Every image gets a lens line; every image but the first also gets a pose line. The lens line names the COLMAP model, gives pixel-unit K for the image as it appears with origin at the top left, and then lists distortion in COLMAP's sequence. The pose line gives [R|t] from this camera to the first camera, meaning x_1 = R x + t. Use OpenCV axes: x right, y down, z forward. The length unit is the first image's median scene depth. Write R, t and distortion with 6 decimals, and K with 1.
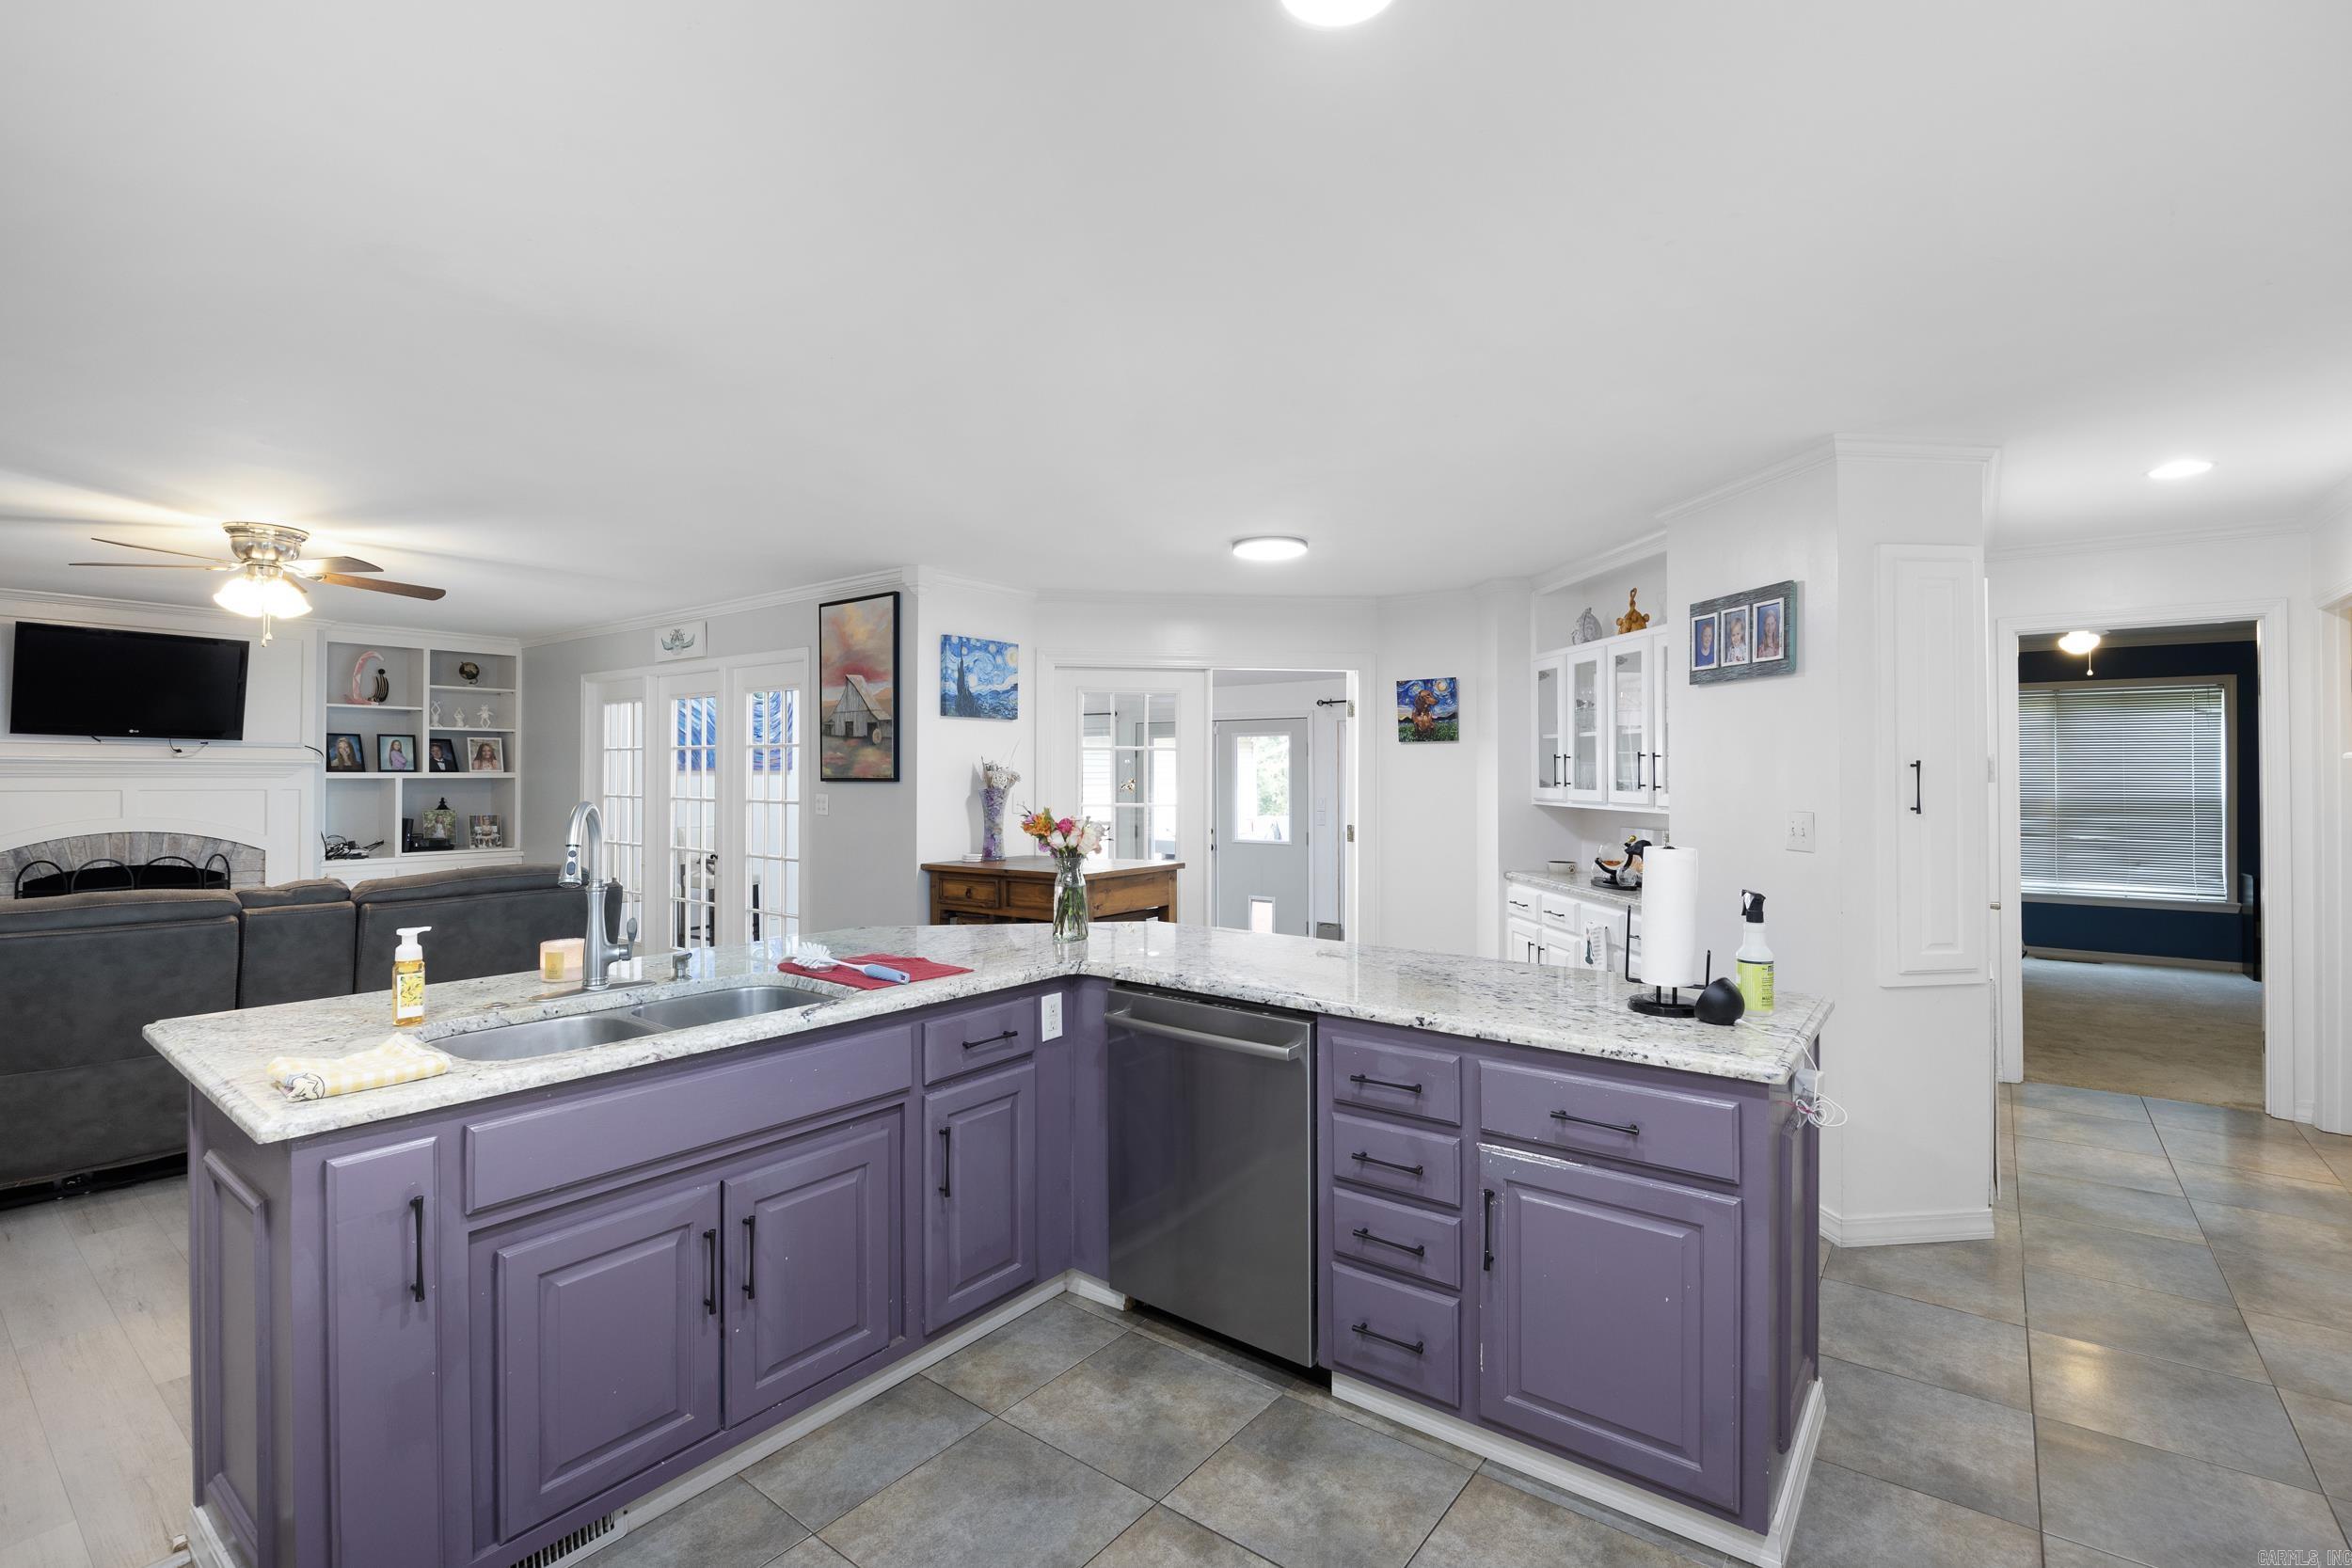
lens RADIAL K [[1055.3, 0, 1213.5], [0, 1055.3, 769.4], [0, 0, 1]] dist [-0.012037, -0.001132]
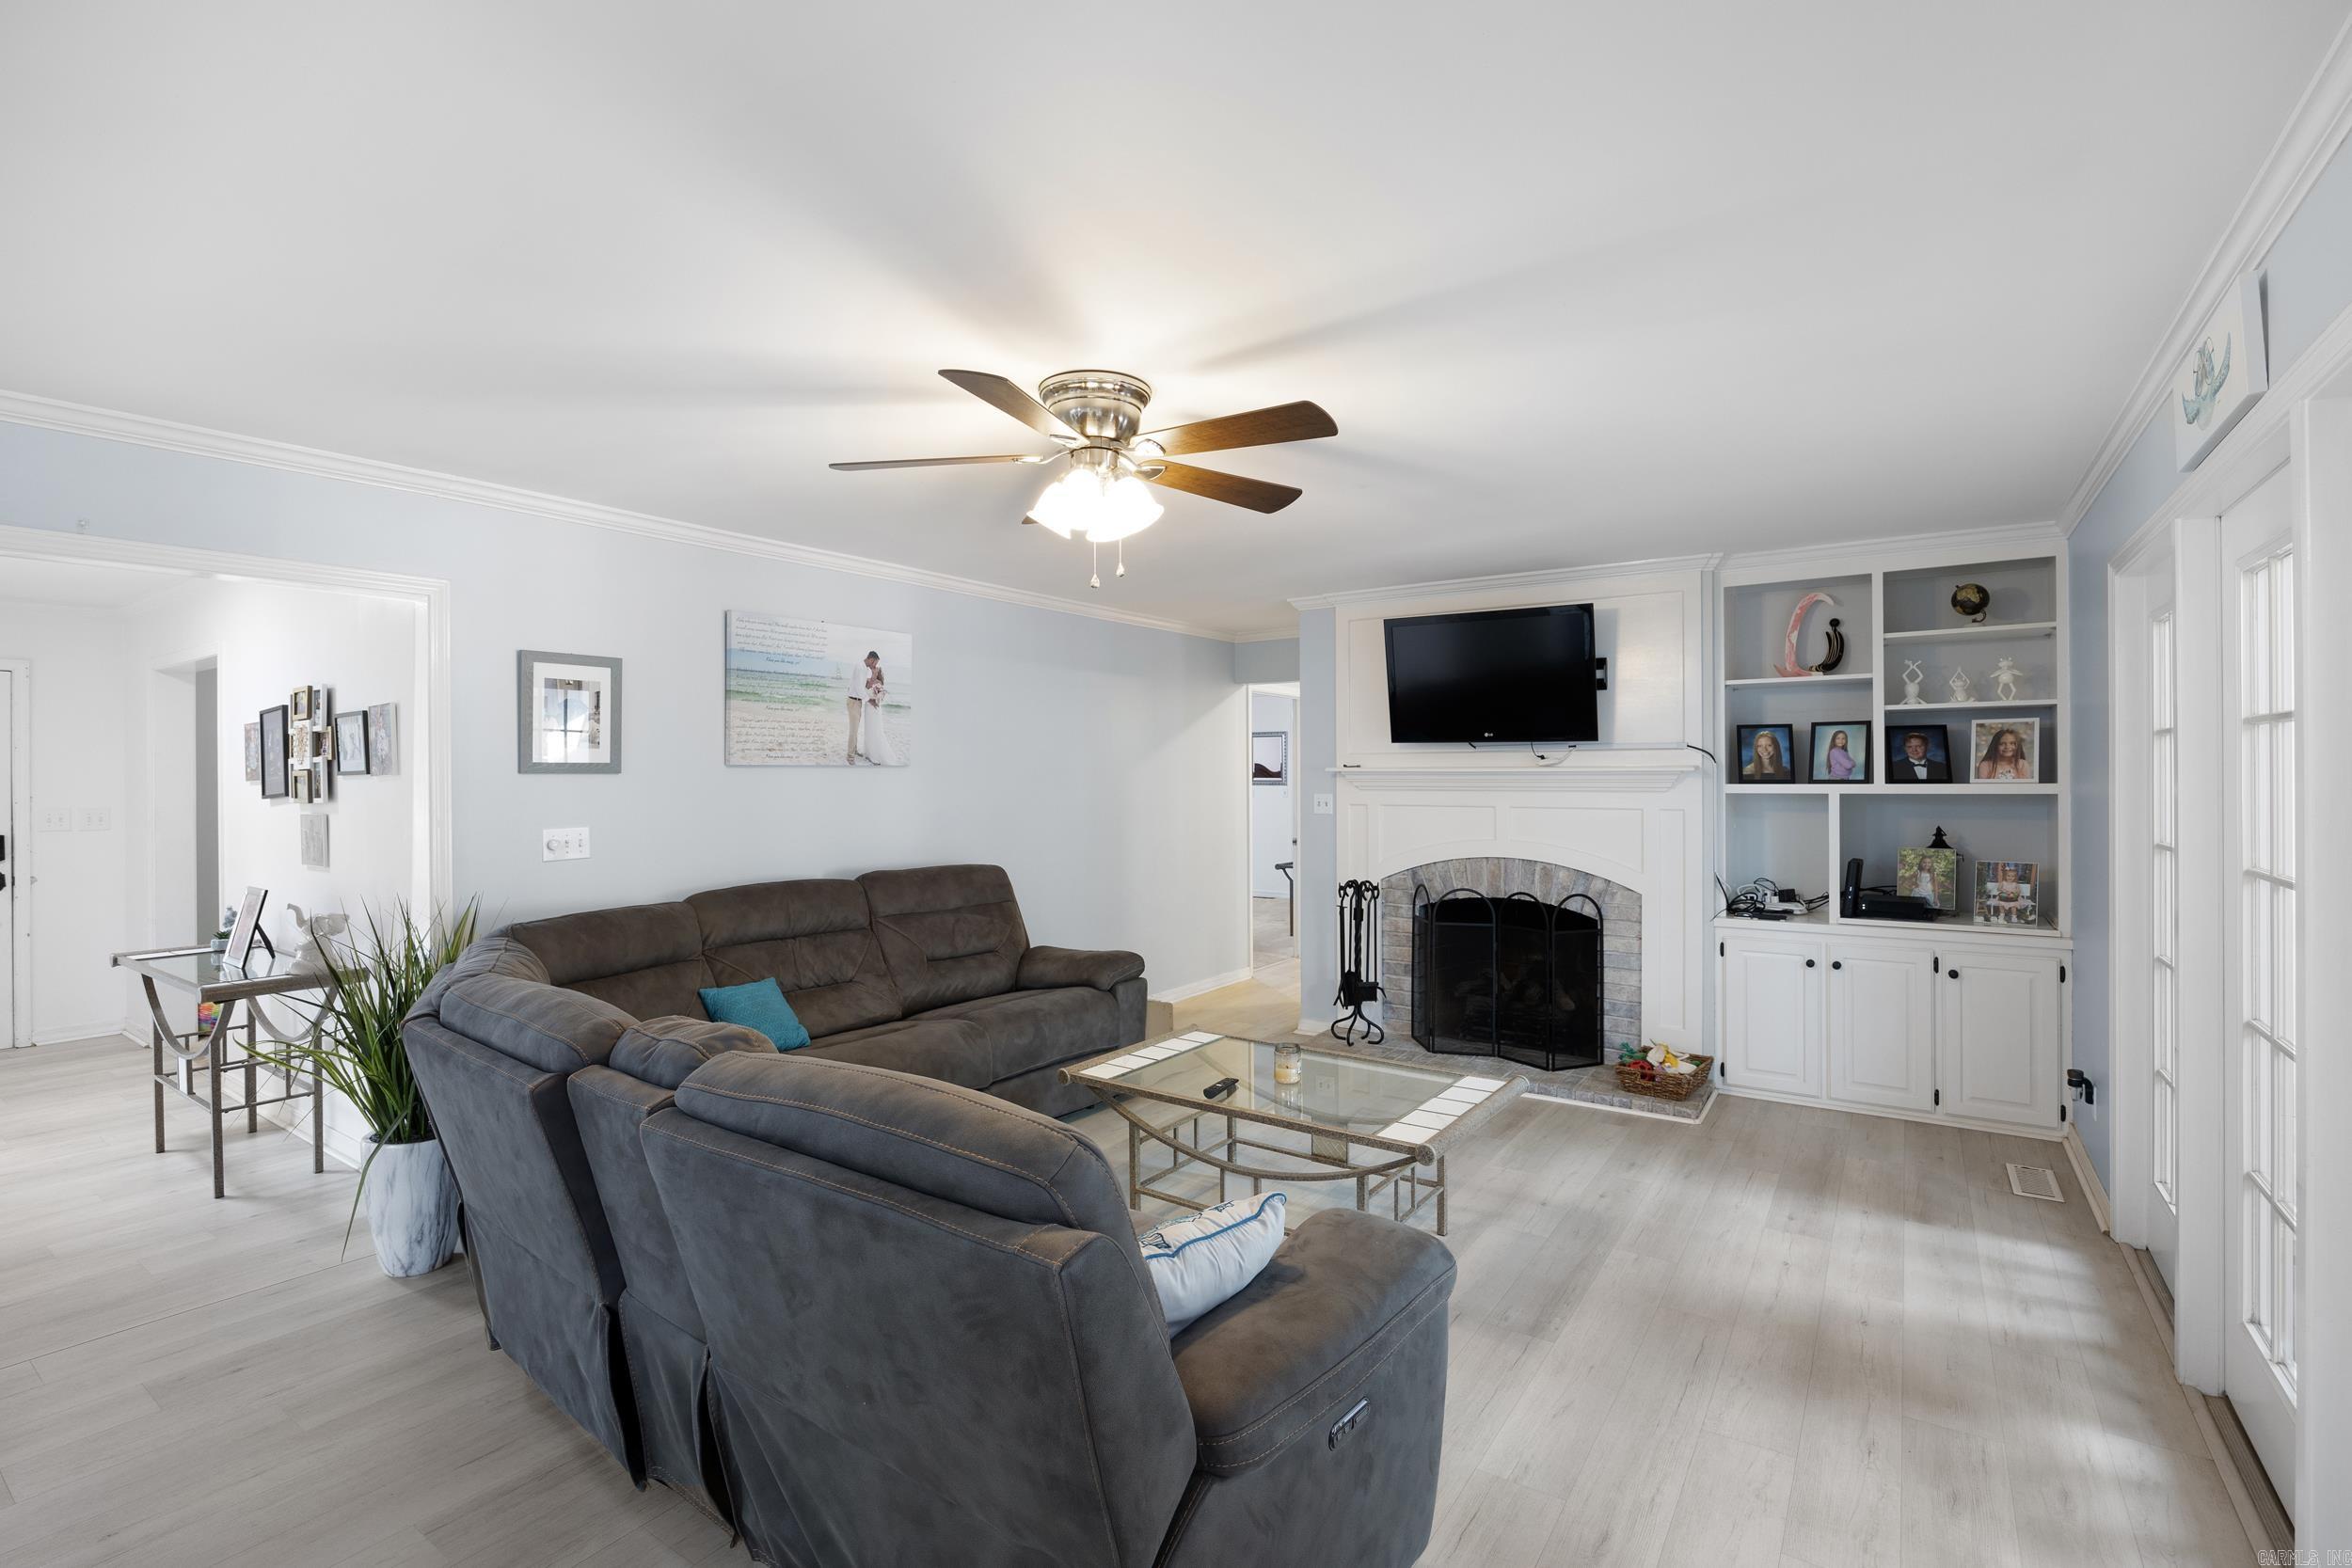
lens RADIAL K [[1055.3, 0, 1162.8], [0, 1055.3, 769.3], [0, 0, 1]] dist [-0.012037, -0.001132]
pose [[0.020254, -0.007081, -0.999770, -0.221486], [0.010455, 0.999922, -0.006870, -0.006867], [0.999740, -0.010313, 0.020326, 0.740927]]
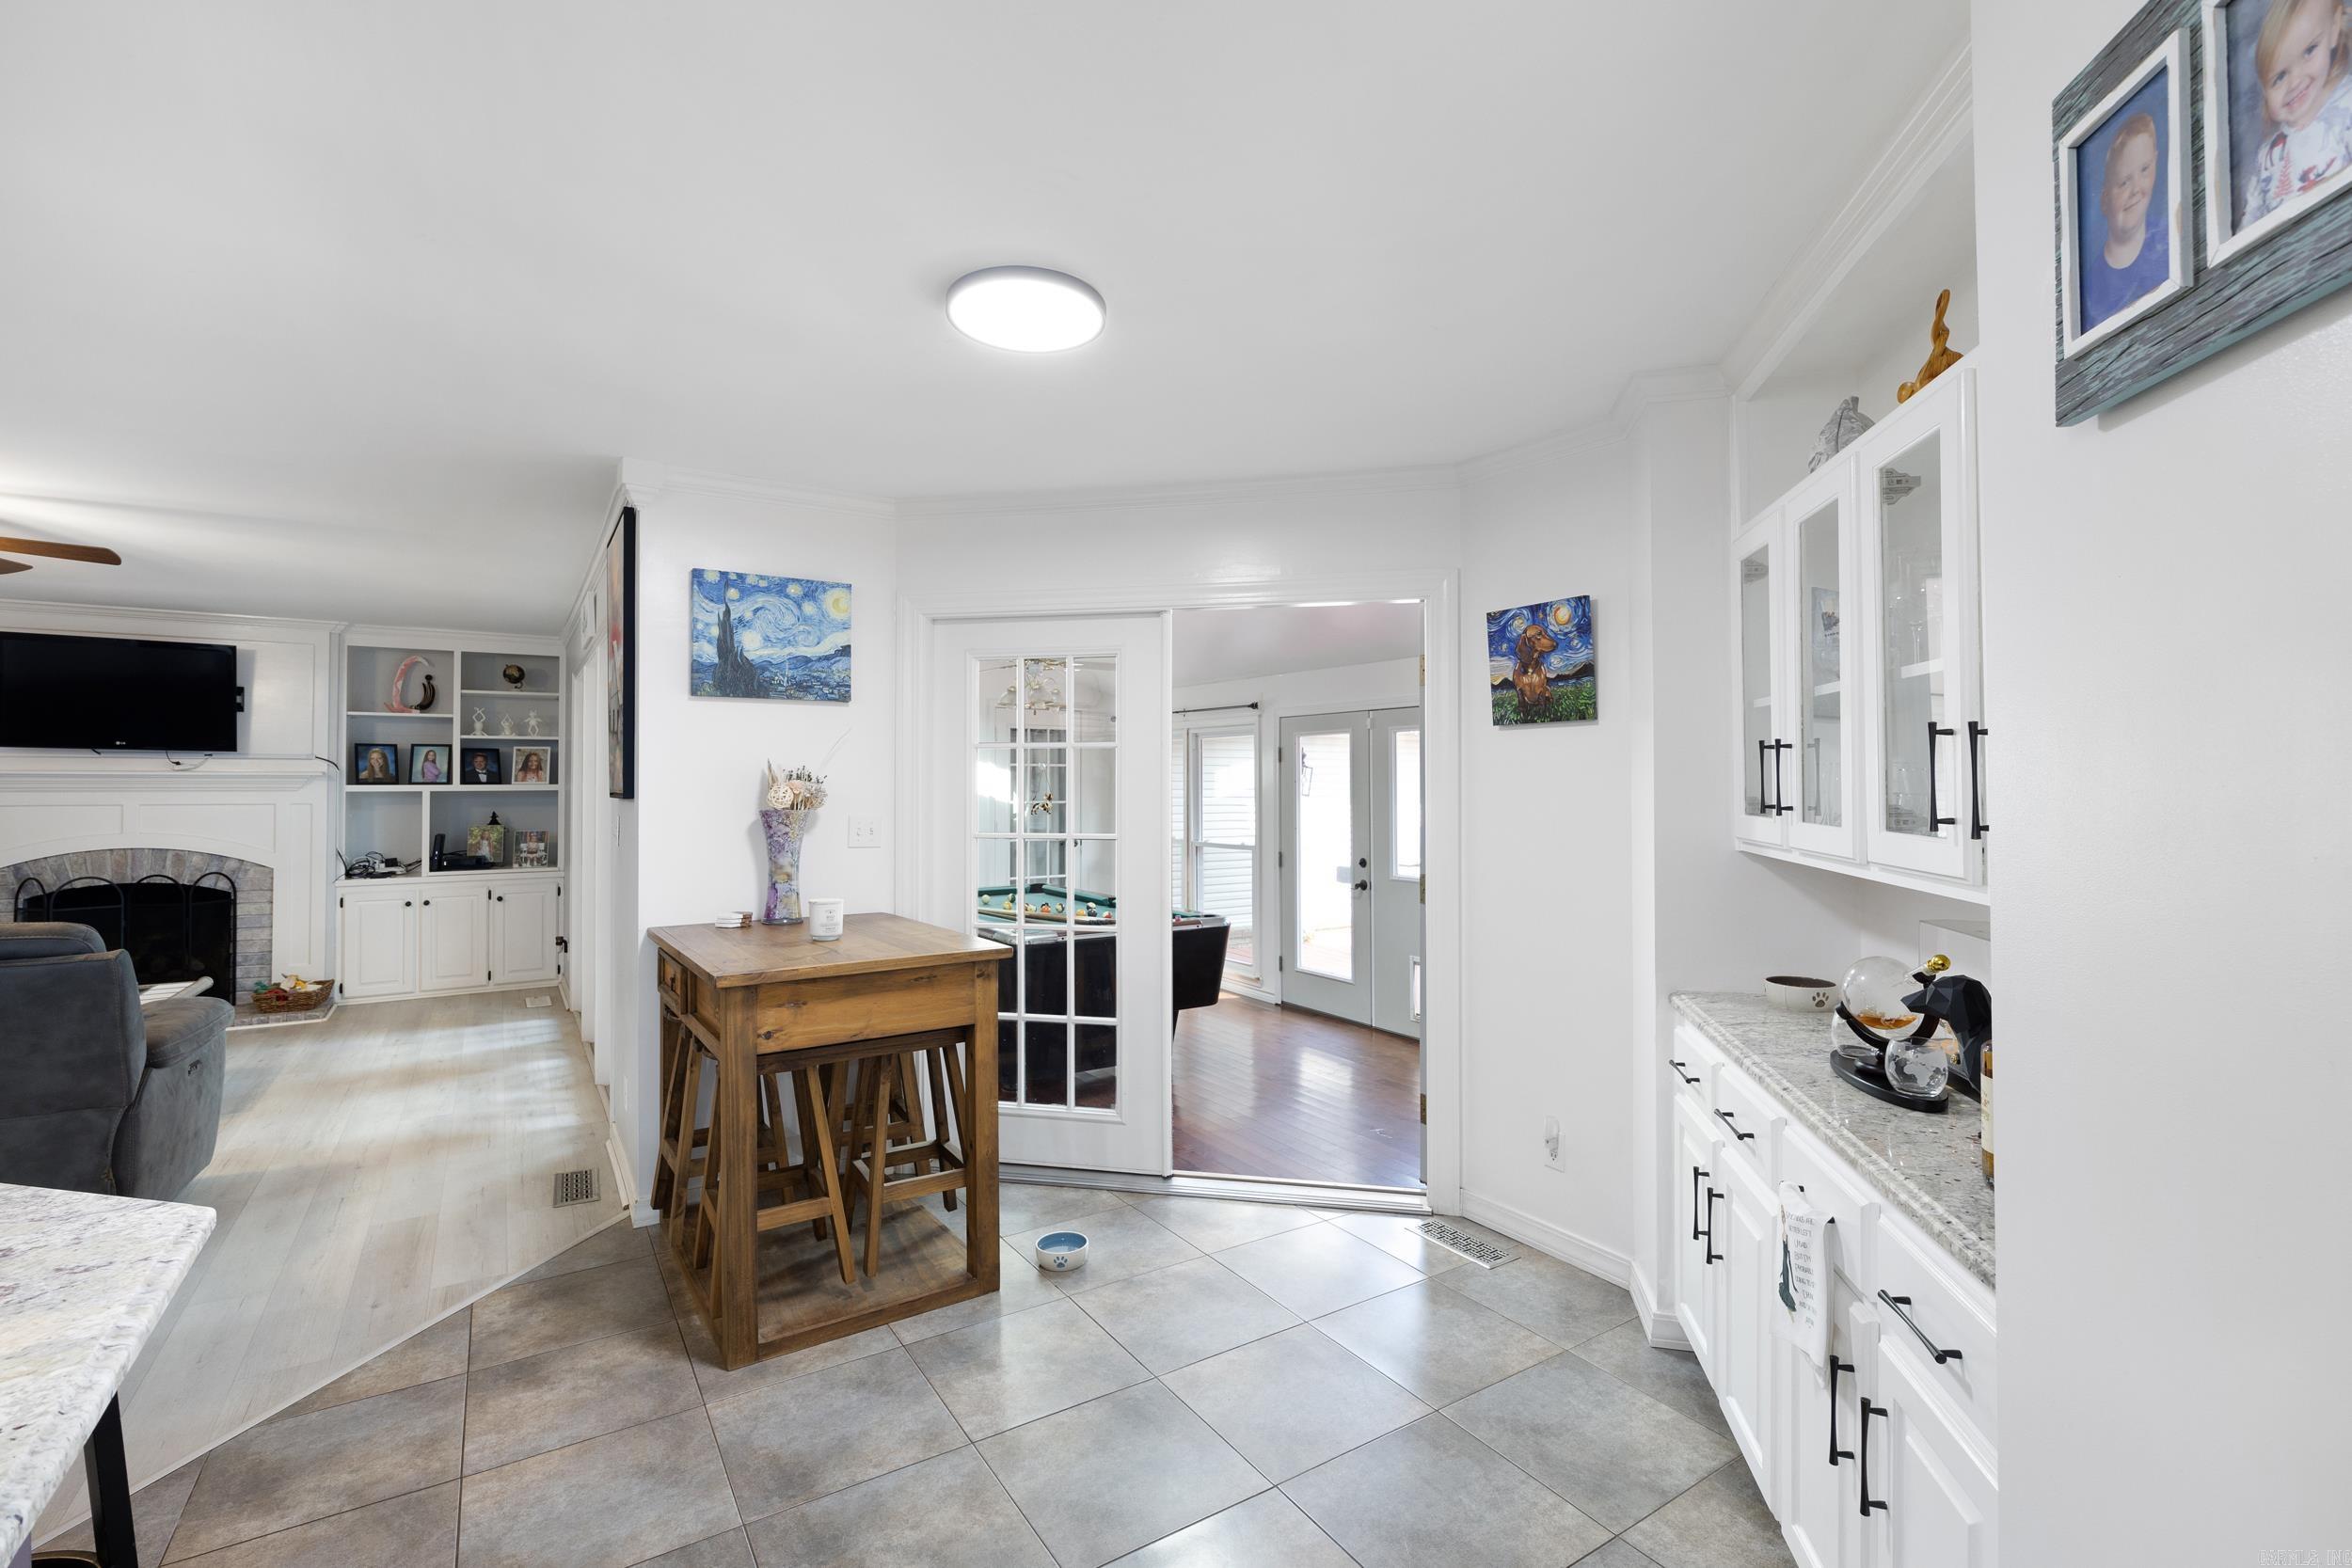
lens RADIAL K [[1055.3, 0, 1201.7], [0, 1055.3, 768.7], [0, 0, 1]] dist [-0.012037, -0.001132]
pose [[0.941627, -0.007535, -0.336574, 0.218258], [0.004690, 0.999946, -0.009265, 0.000452], [0.336625, 0.007145, 0.941612, 0.444443]]
